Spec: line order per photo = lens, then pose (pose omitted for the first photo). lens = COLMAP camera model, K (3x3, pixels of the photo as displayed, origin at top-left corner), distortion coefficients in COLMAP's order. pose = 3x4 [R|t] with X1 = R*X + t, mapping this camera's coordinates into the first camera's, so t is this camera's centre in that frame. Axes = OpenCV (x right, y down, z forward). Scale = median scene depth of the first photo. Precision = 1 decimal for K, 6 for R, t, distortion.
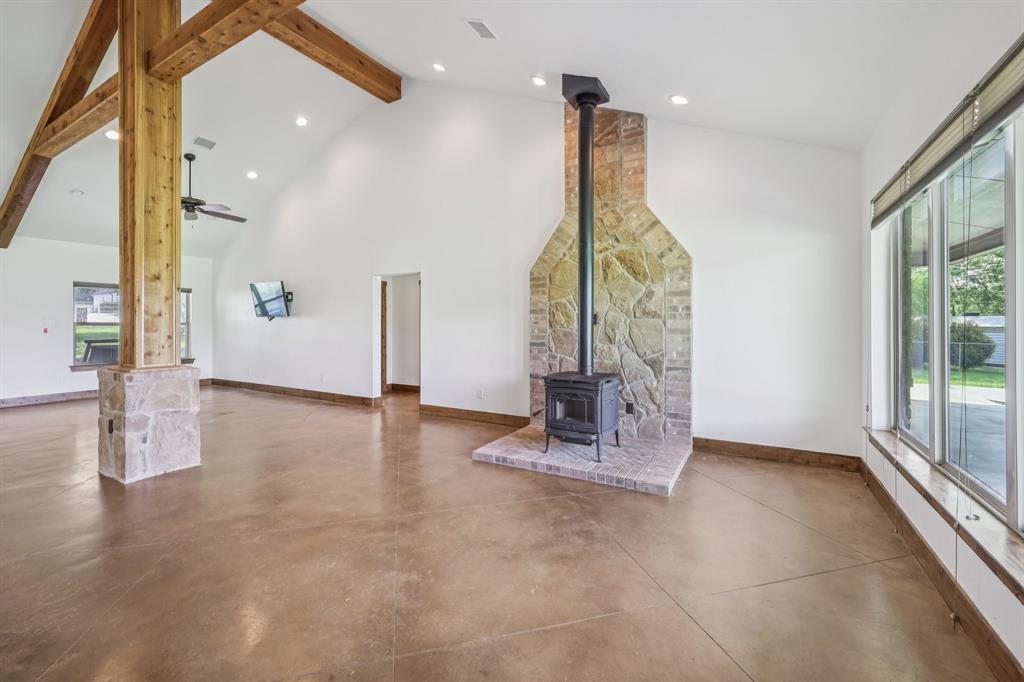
lens RADIAL K [[423.2, 0, 514.6], [0, 423.2, 322.2], [0, 0, 1]] dist [0.000434, 0.000051]
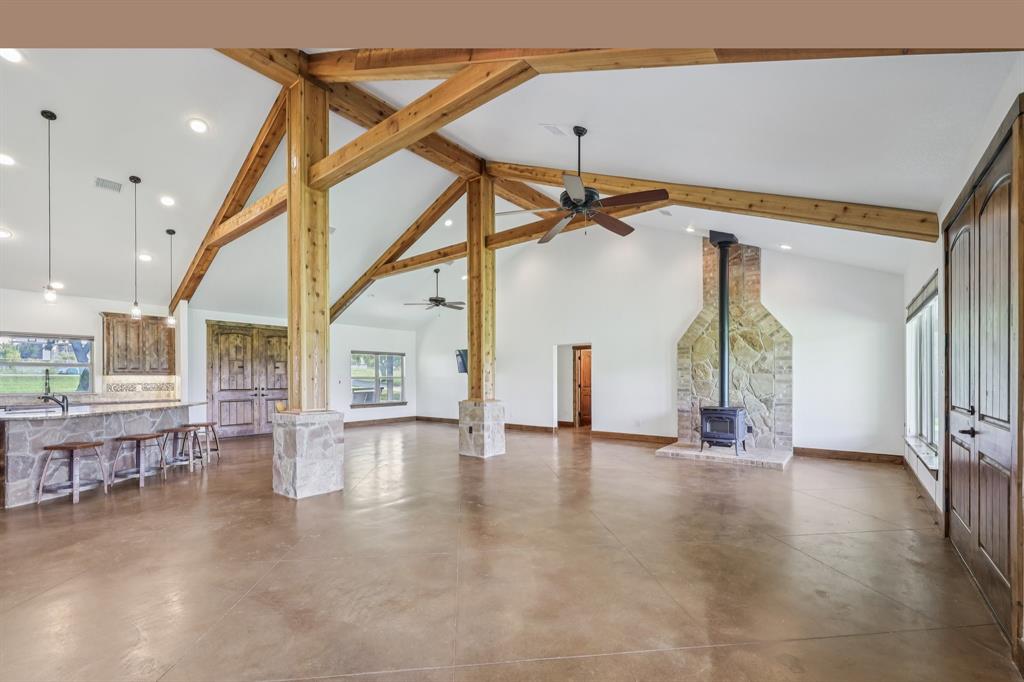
lens RADIAL K [[424.5, 0, 509.3], [0, 424.5, 375.7], [0, 0, 1]] dist [-0.001582, -0.000086]
pose [[0.988429, -0.002641, -0.151662, -0.407217], [0.002698, 0.999996, 0.000171, -0.003661], [0.151661, -0.000578, 0.988432, -0.771370]]
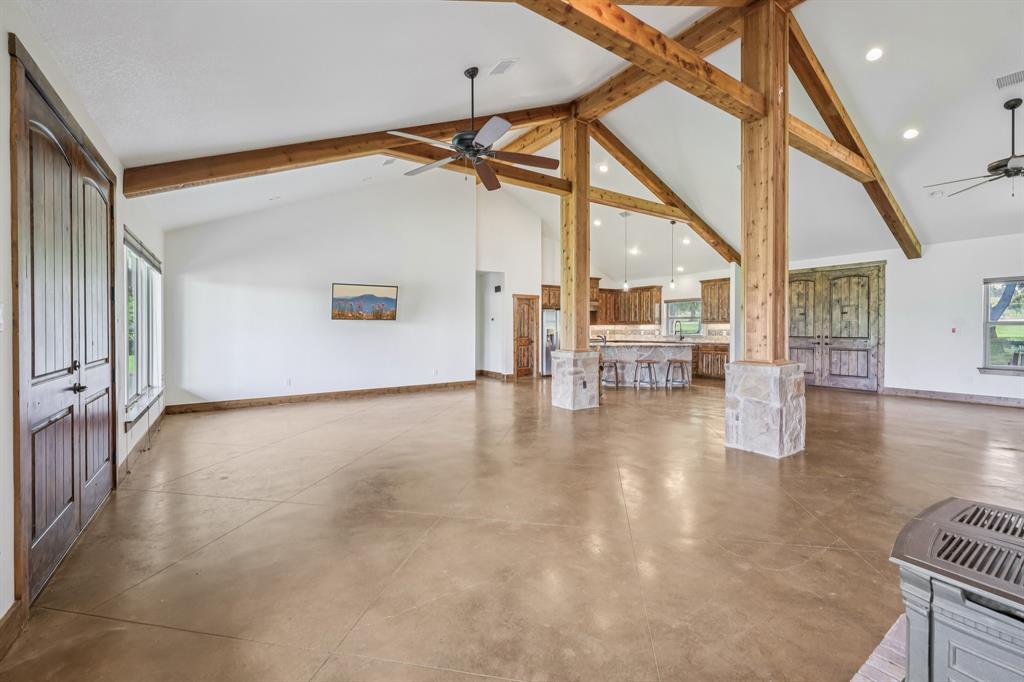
lens RADIAL K [[423.2, 0, 514.6], [0, 423.2, 322.2], [0, 0, 1]] dist [0.000434, 0.000051]
pose [[-0.431537, -0.007606, -0.902063, 0.463263], [0.012013, 0.999827, -0.014177, 0.002472], [0.902015, -0.016955, -0.431371, 0.794684]]
